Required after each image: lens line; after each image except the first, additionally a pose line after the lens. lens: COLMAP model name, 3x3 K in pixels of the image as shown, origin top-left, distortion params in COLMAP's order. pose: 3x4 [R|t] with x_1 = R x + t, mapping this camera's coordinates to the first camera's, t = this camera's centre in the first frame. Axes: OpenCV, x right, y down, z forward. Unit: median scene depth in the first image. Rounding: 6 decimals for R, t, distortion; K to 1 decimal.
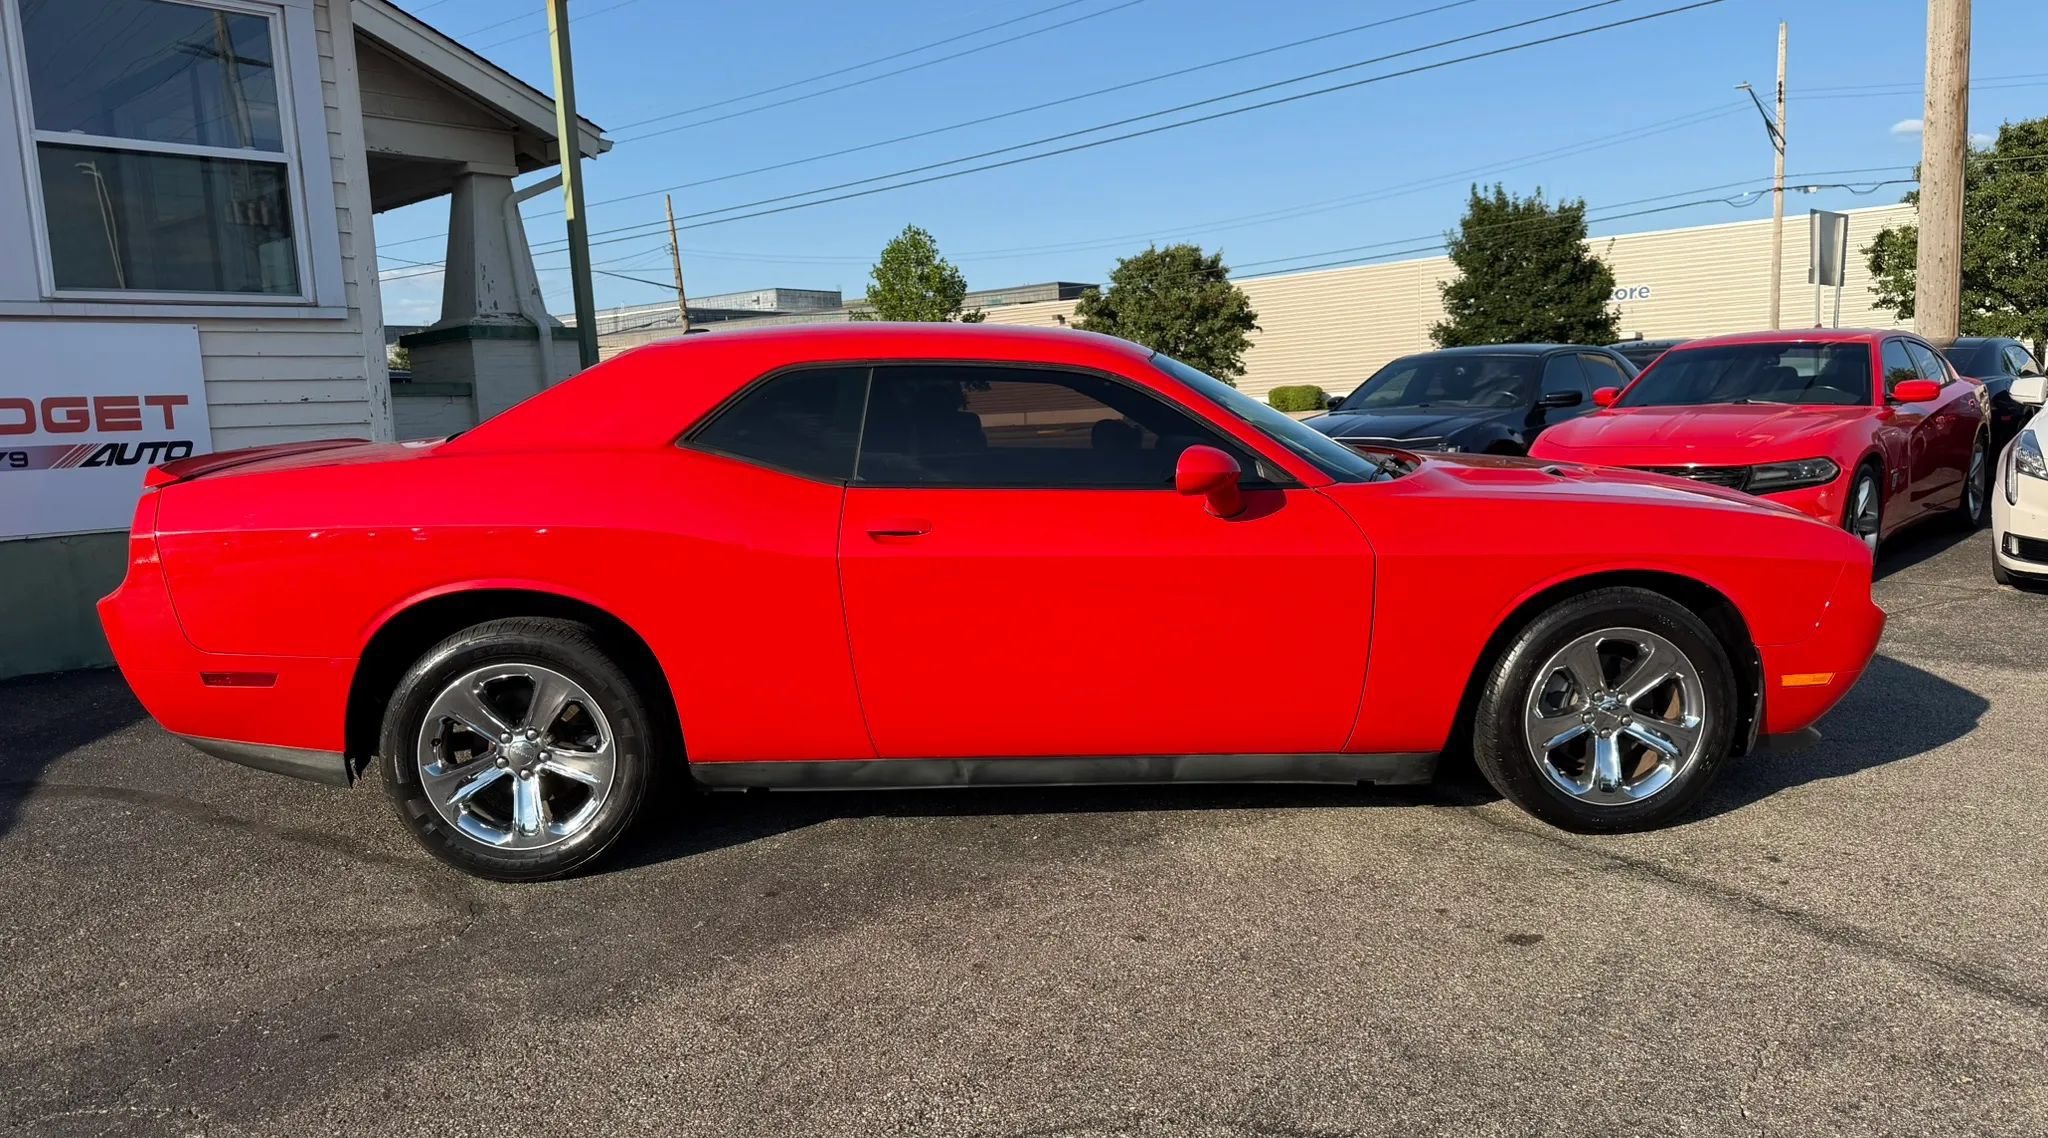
lens RADIAL K [[1479.5, 0, 1014.6], [0, 1479.5, 570.9], [0, 0, 1]] dist [0.034834, -0.034311]
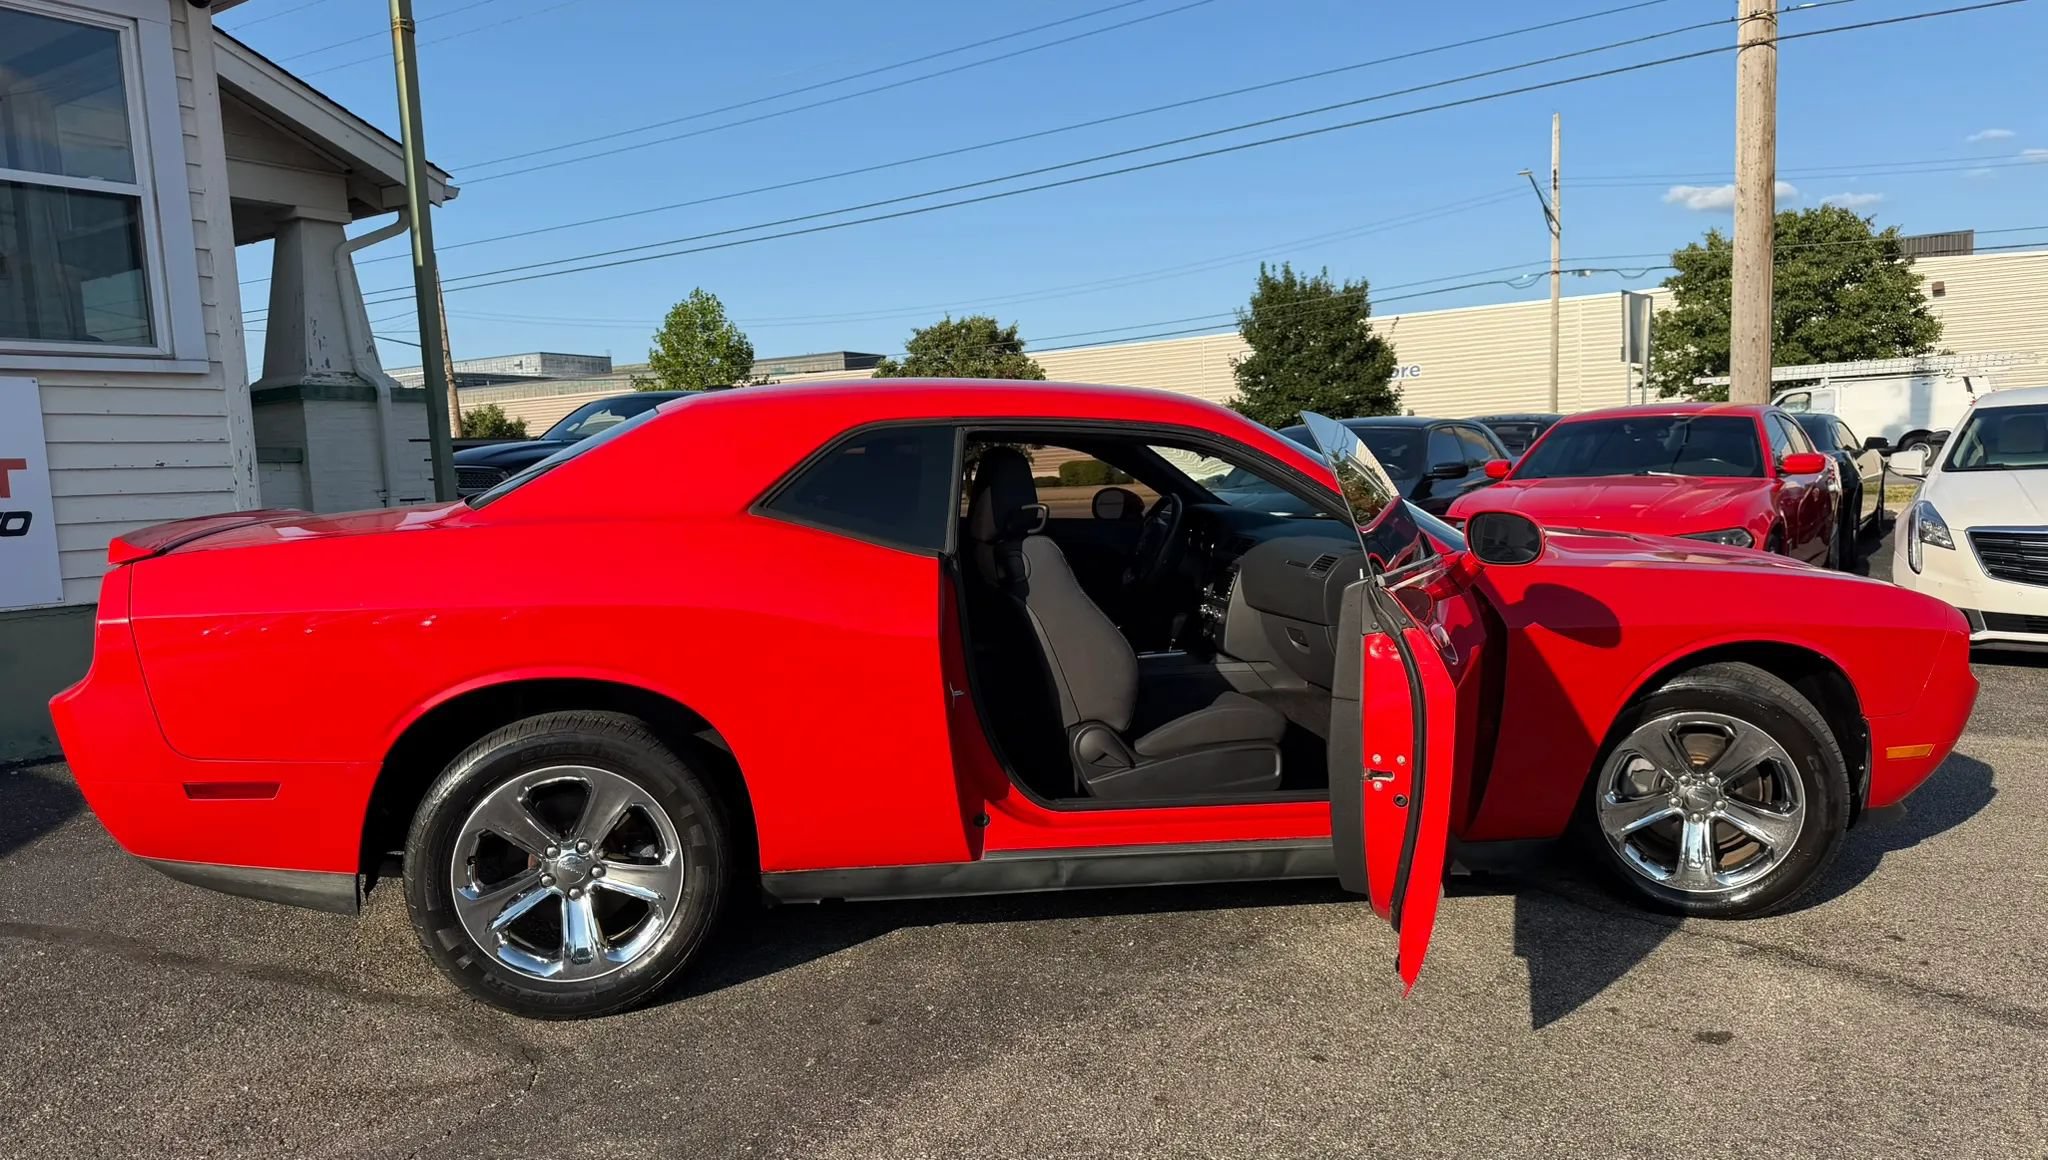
lens RADIAL K [[1507.2, 0, 981.5], [0, 1507.2, 606.2], [0, 0, 1]] dist [0.030758, -0.025494]
pose [[0.991018, -0.008665, 0.133451, -0.157134], [0.012260, 0.999583, -0.026136, -0.002949], [-0.133168, 0.027538, 0.990711, 0.069780]]
